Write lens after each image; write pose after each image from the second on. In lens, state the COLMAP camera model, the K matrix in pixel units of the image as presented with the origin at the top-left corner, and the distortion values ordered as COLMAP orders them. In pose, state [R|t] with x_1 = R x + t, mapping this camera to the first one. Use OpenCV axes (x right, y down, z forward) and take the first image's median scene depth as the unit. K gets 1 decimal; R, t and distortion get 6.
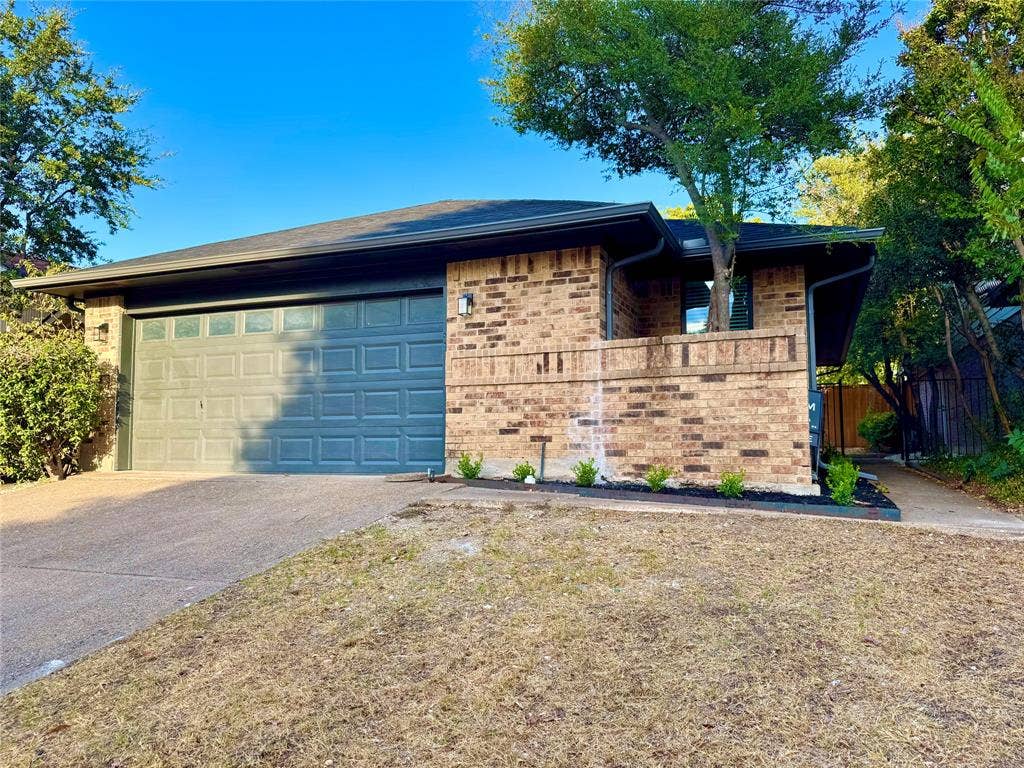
lens RADIAL K [[714.2, 0, 512.0], [0, 714.2, 384.0], [0, 0, 1]] dist [0.141335, -0.215757]
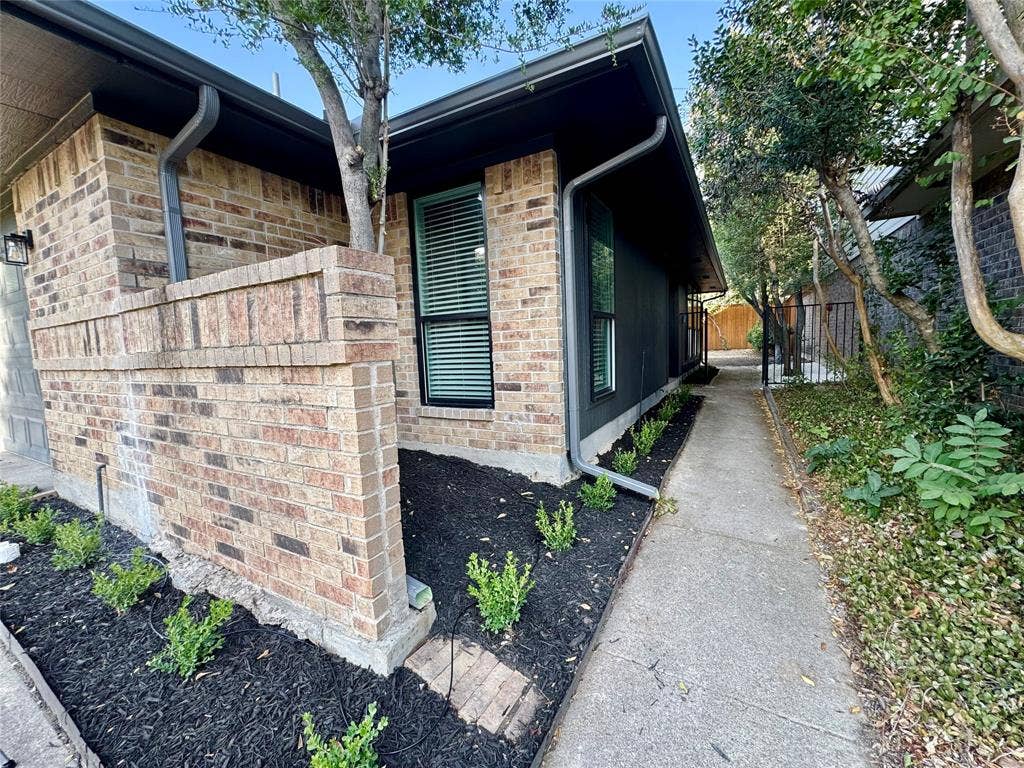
lens RADIAL K [[409.8, 0, 512.0], [0, 409.8, 384.0], [0, 0, 1]] dist [0.000421, -0.000031]
pose [[0.993206, -0.024758, -0.113701, 0.473979], [0.045304, 0.982282, 0.181852, -0.040786], [0.107184, -0.185768, 0.976730, 0.737274]]
